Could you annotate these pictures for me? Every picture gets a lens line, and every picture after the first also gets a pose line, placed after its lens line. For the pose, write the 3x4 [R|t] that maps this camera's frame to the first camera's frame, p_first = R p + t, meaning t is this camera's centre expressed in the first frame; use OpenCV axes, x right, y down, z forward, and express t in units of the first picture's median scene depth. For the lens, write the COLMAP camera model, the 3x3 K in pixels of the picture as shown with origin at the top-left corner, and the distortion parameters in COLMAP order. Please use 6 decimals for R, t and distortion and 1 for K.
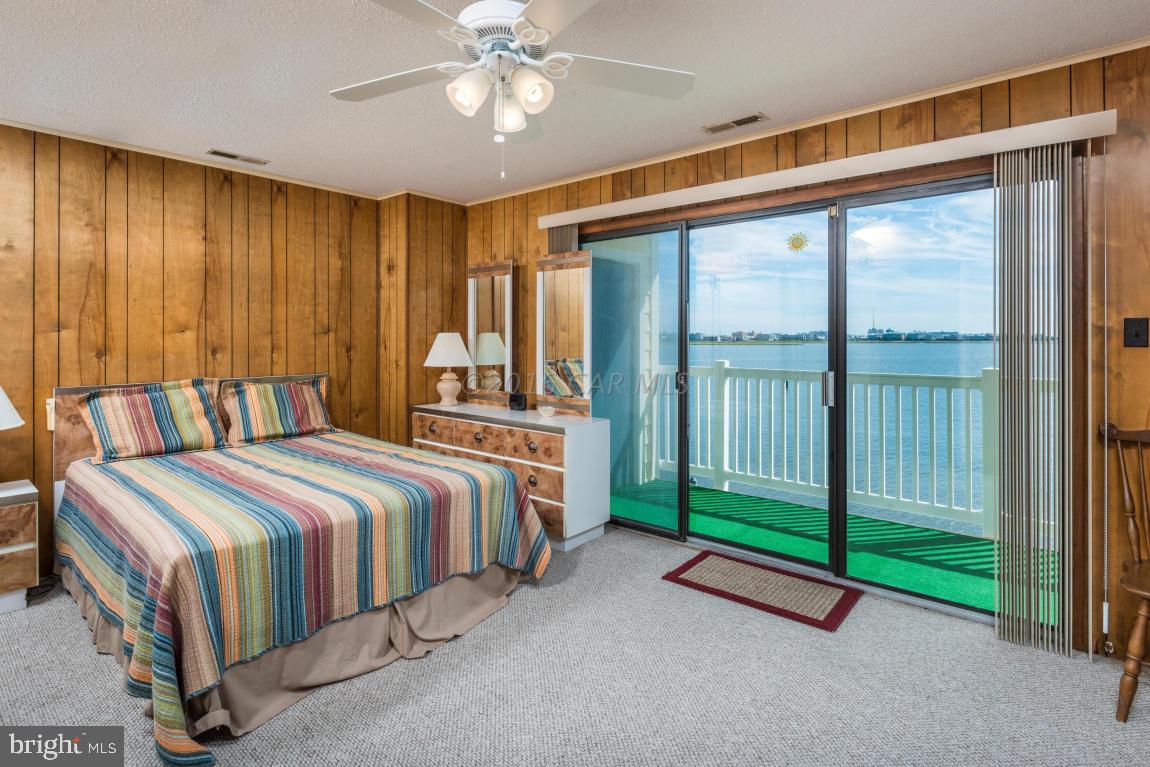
lens RADIAL K [[561.9, 0, 571.5], [0, 561.9, 336.3], [0, 0, 1]] dist [0.019998, 0.000339]
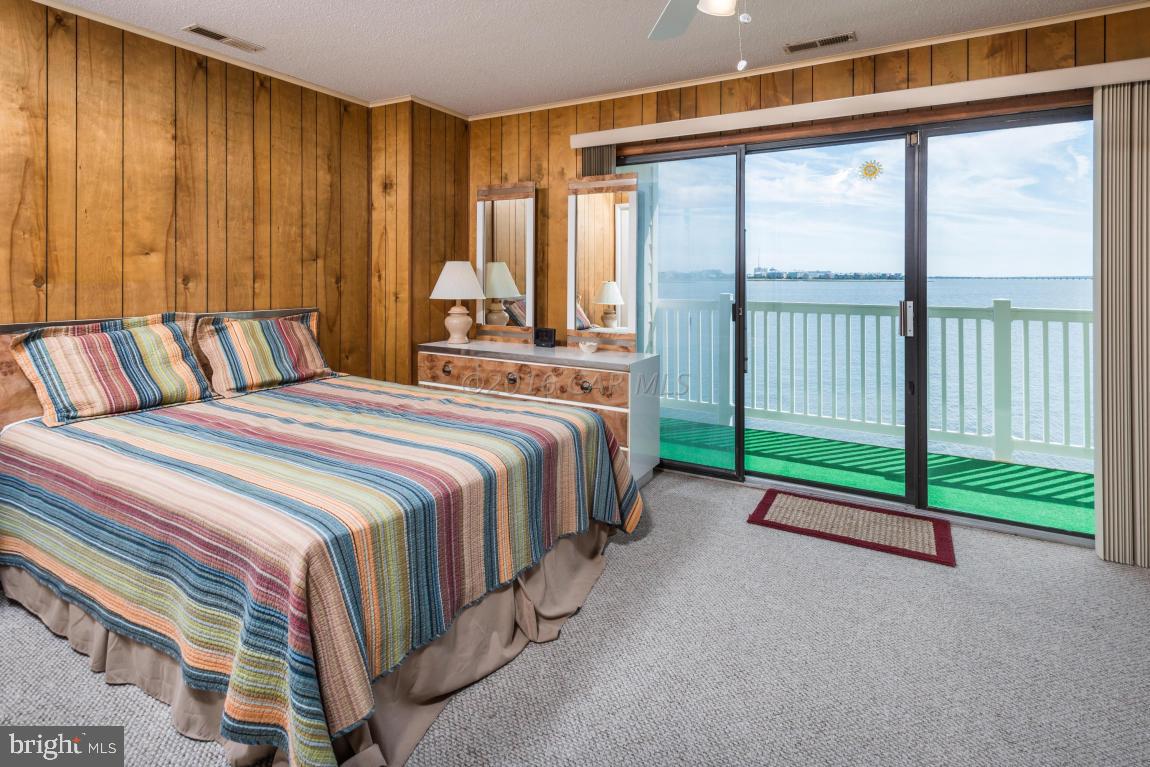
lens RADIAL K [[568.9, 0, 578.7], [0, 568.9, 274.9], [0, 0, 1]] dist [0.024353, -0.000907]
pose [[0.982230, 0.006736, 0.187558, -0.244186], [-0.007005, 0.999975, 0.000775, 0.015938], [-0.187548, -0.002075, 0.982253, 0.098770]]
